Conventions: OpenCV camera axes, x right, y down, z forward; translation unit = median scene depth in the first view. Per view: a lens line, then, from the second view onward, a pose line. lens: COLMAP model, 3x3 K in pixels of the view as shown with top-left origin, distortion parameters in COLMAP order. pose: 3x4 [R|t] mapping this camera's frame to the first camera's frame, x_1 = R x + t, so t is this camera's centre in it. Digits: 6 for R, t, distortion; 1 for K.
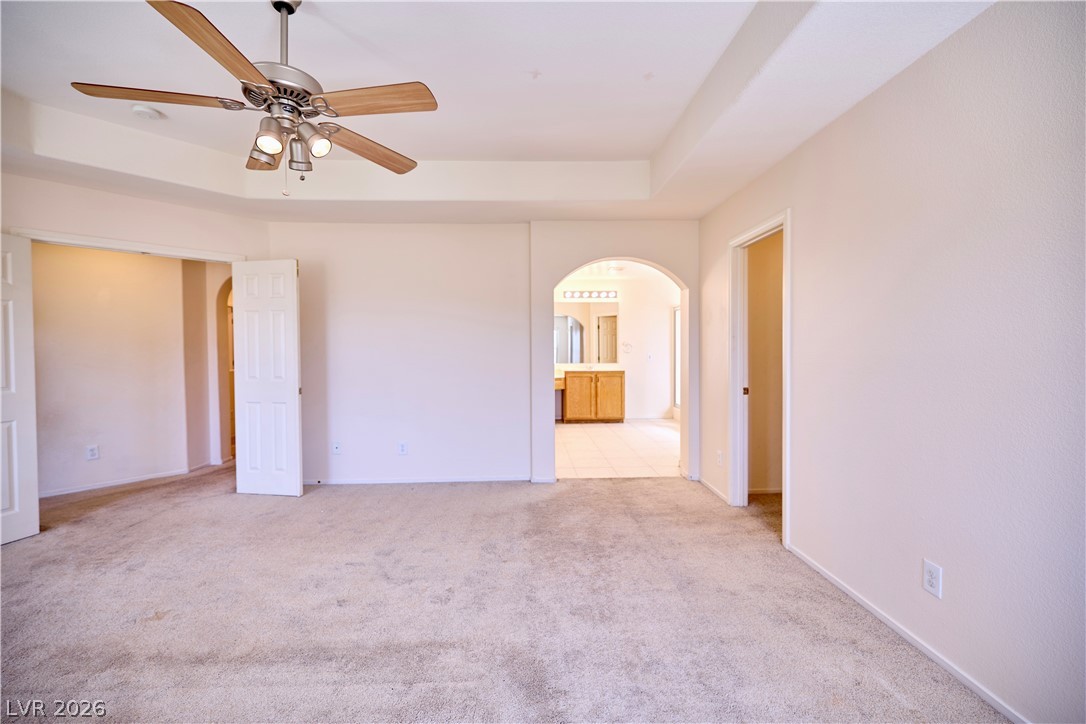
lens RADIAL K [[467.3, 0, 543.8], [0, 467.3, 357.8], [0, 0, 1]] dist [0.001164, -0.000194]
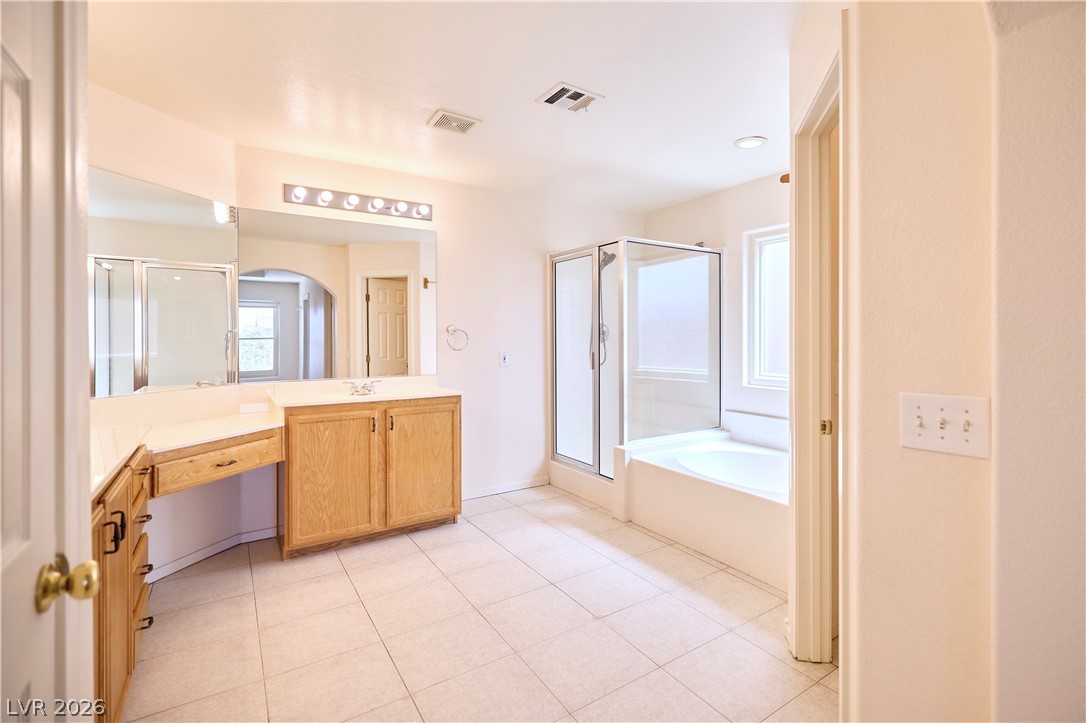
lens RADIAL K [[513.4, 0, 609.6], [0, 513.4, 336.4], [0, 0, 1]] dist [-0.000381, -0.000161]
pose [[0.828239, 0.003726, 0.560363, 0.030467], [0.010217, 0.999711, -0.021748, -0.012217], [-0.560282, 0.023737, 0.827962, 0.557012]]
